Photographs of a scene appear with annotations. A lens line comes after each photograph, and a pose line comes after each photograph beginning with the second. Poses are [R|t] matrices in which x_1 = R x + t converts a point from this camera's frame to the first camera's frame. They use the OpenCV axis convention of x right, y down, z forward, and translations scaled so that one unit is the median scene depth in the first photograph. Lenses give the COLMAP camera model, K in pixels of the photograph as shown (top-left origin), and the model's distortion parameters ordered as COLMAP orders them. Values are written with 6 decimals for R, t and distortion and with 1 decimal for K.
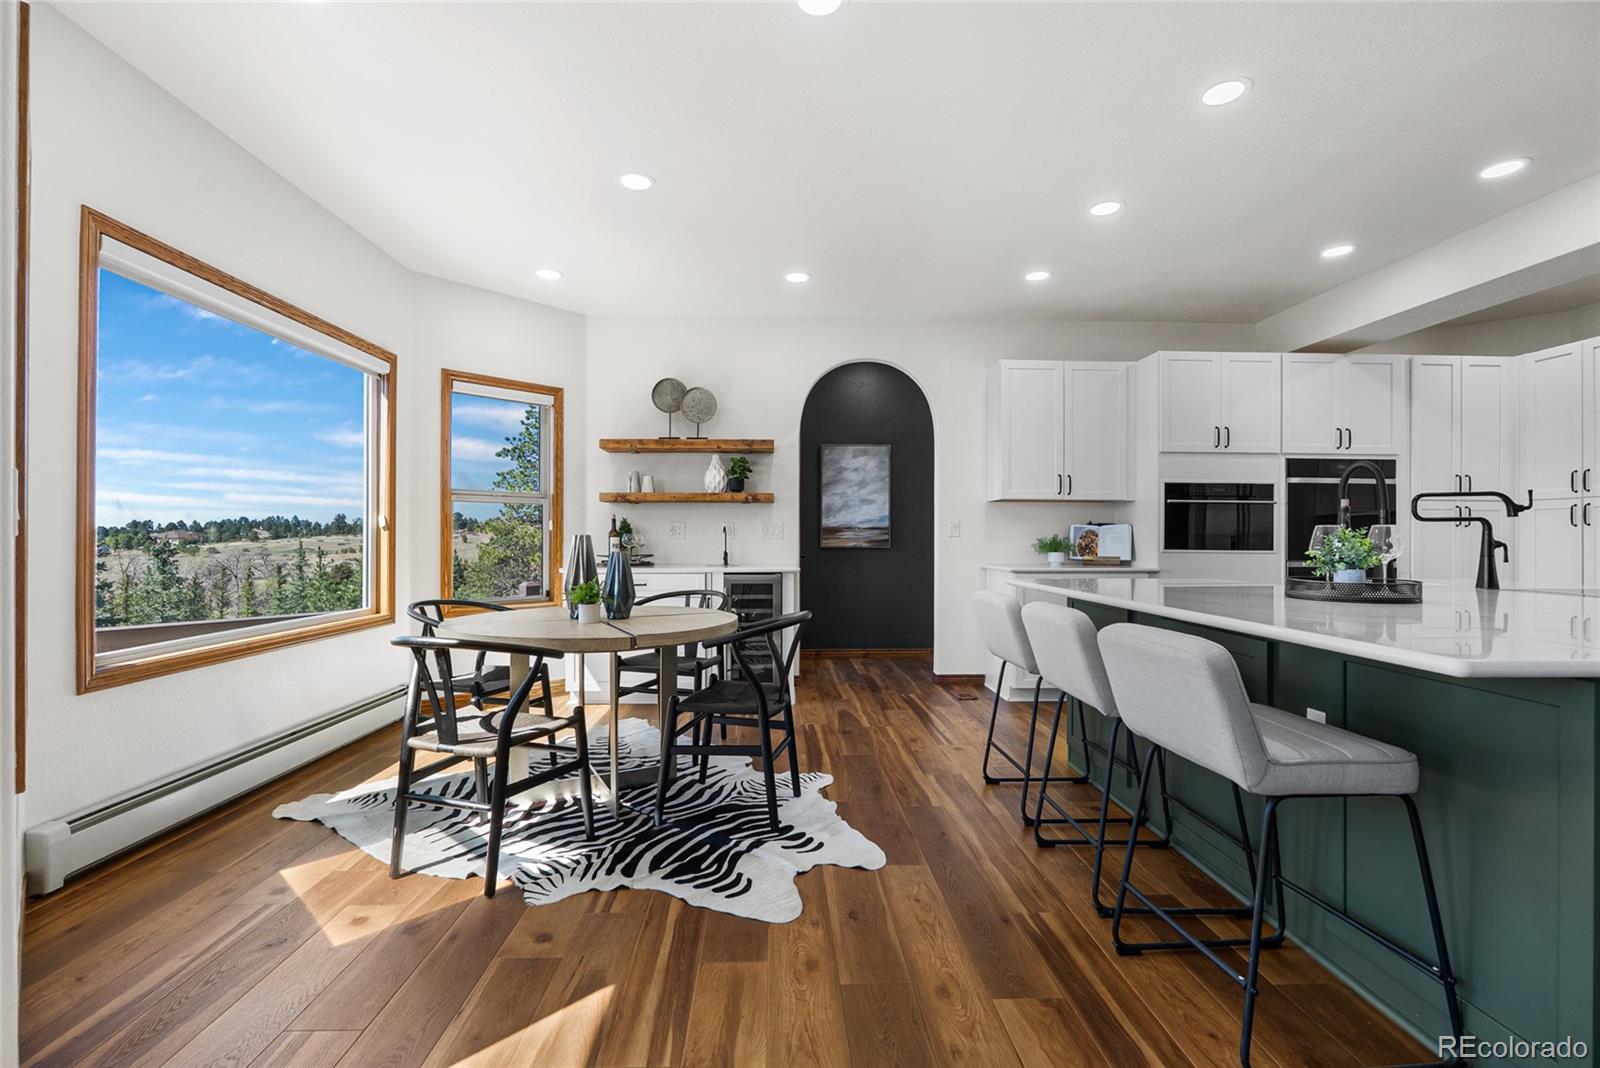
lens RADIAL K [[709.1, 0, 799.7], [0, 709.1, 538.6], [0, 0, 1]] dist [-0.002130, 0.000091]
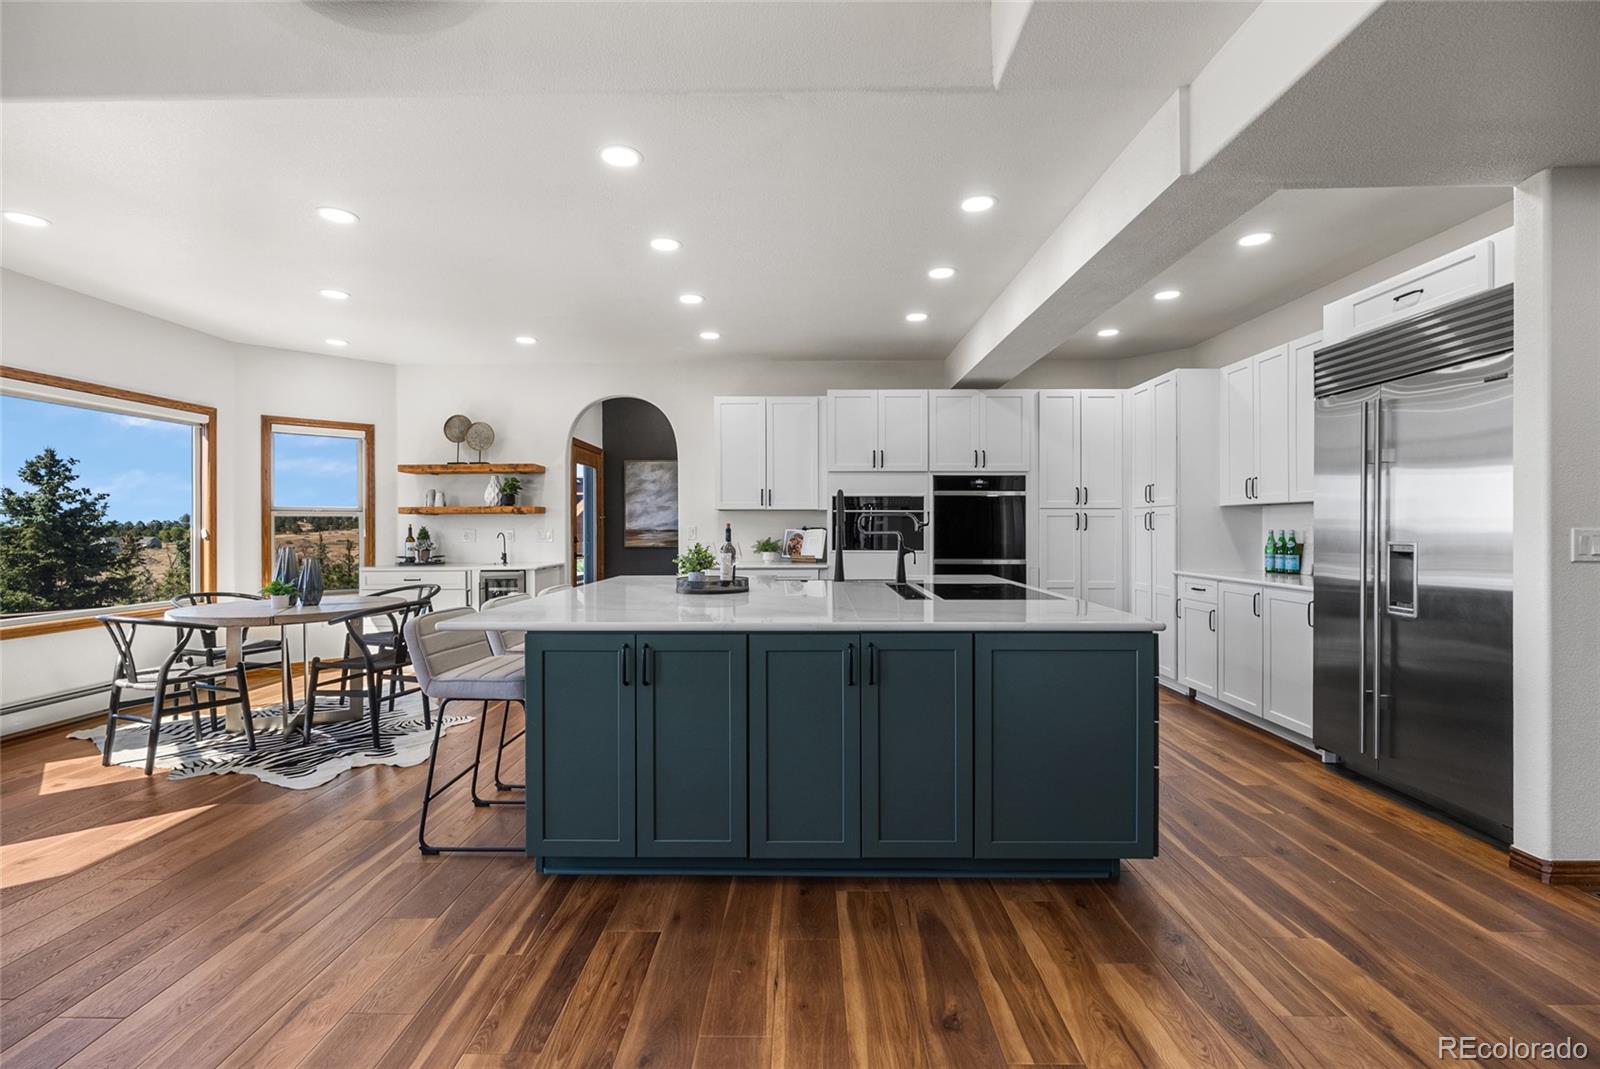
lens RADIAL K [[716.0, 0, 797.2], [0, 716.0, 531.2], [0, 0, 1]] dist [-0.001862, -0.000286]
pose [[0.998760, -0.006107, -0.049404, 0.511186], [0.006365, 0.999967, 0.005069, -0.024452], [0.049371, -0.005377, 0.998766, -0.252590]]
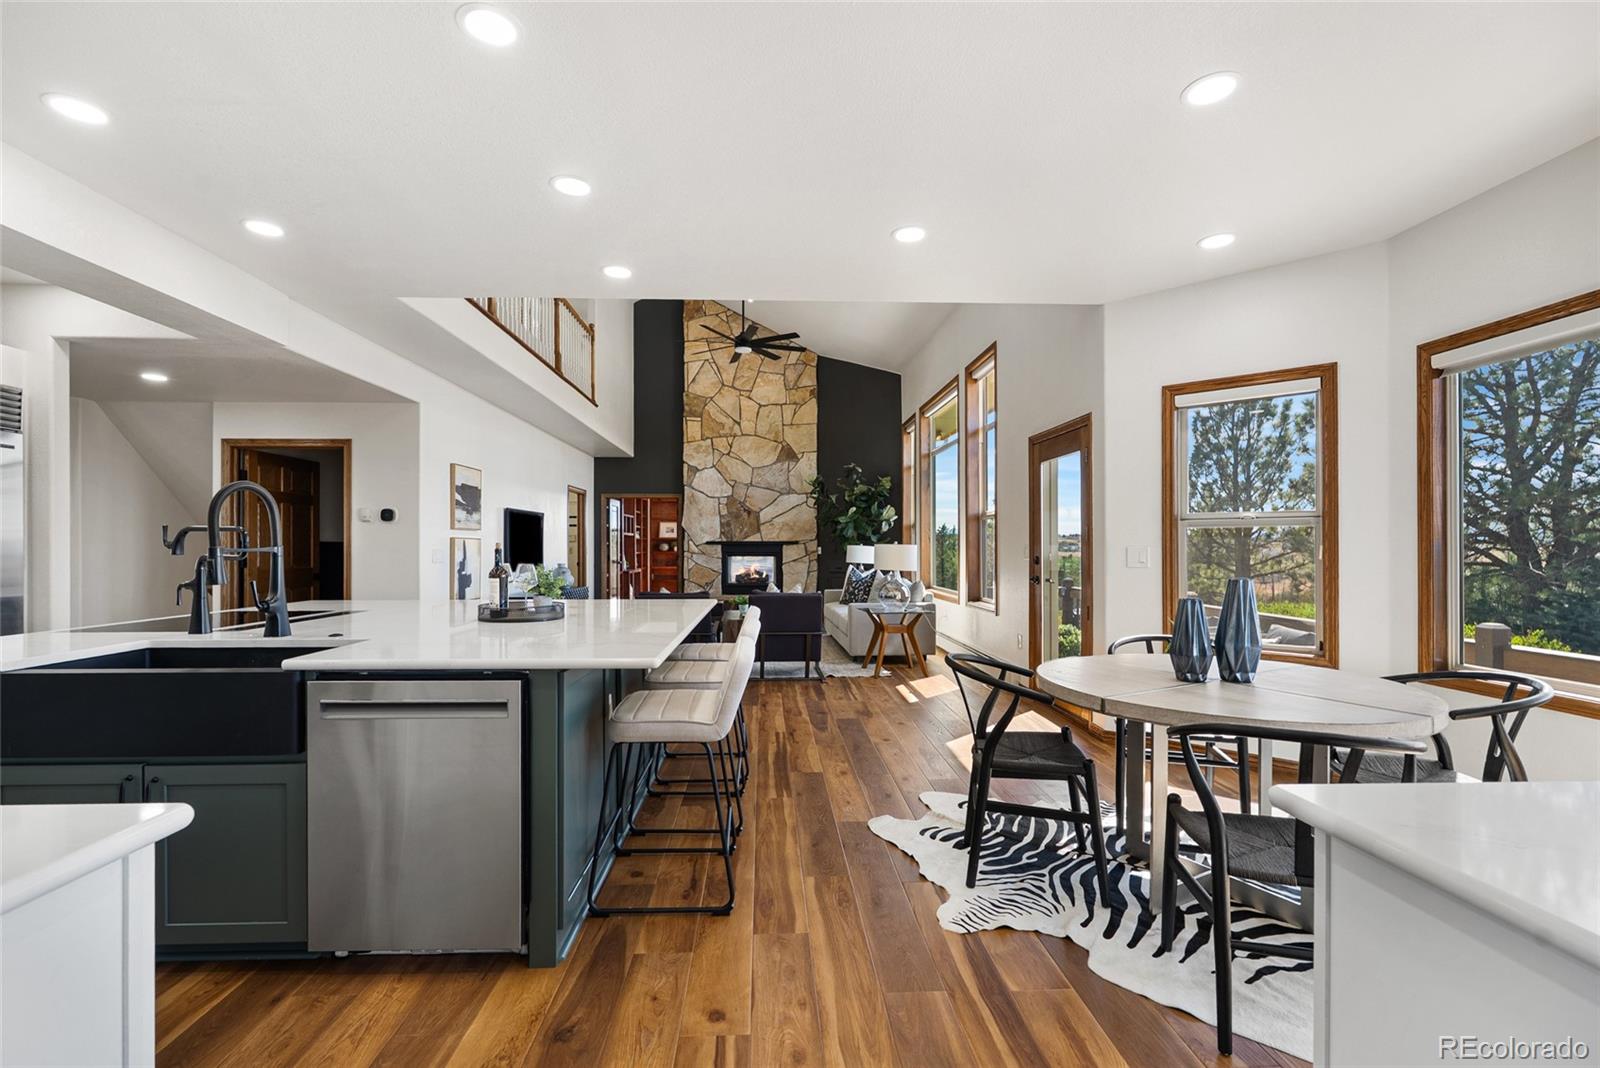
lens RADIAL K [[713.3, 0, 786.0], [0, 713.3, 543.9], [0, 0, 1]] dist [0.000021, 0.000112]
pose [[-0.999991, -0.002418, 0.003426, 0.135606], [-0.002423, 0.999996, -0.001493, -0.028692], [-0.003422, -0.001501, -0.999993, 1.168573]]
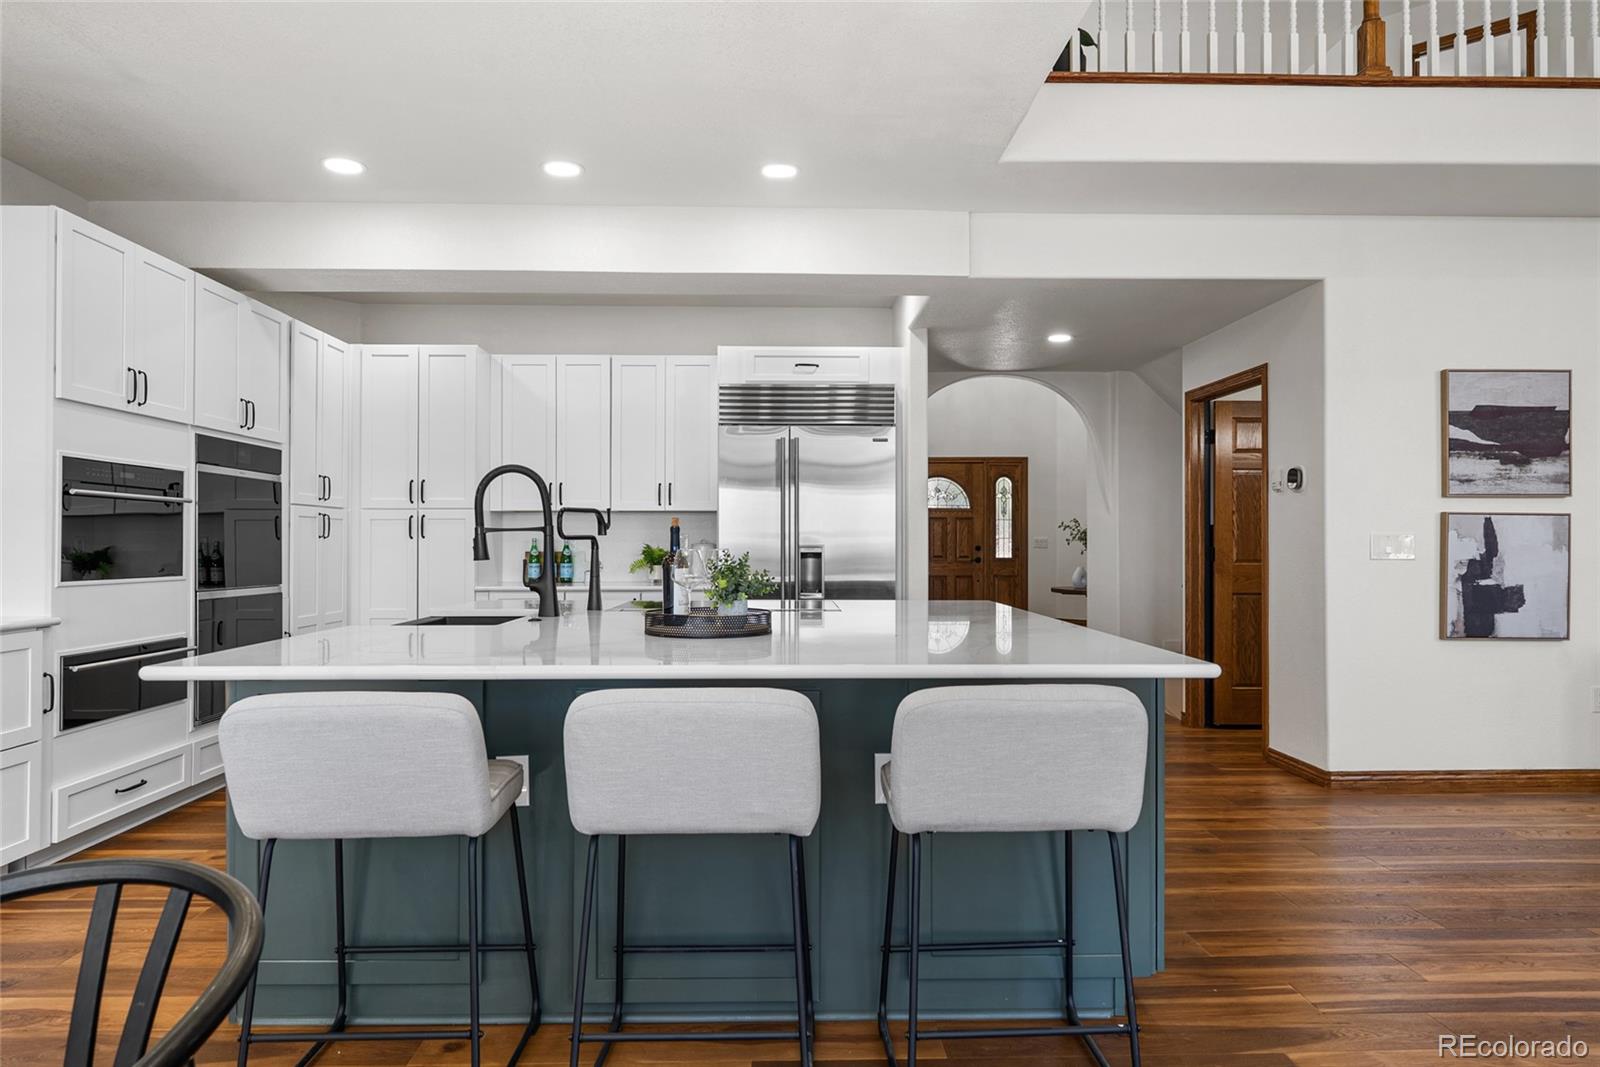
lens RADIAL K [[1022.7, 0, 800.0], [0, 1022.7, 533.5], [0, 0, 1]] dist [0.012806, 0.000651]
pose [[0.004182, 0.004160, 0.999983, -0.254619], [0.000894, 0.999991, -0.004164, -0.016975], [-0.999991, 0.000911, 0.004178, 0.441151]]
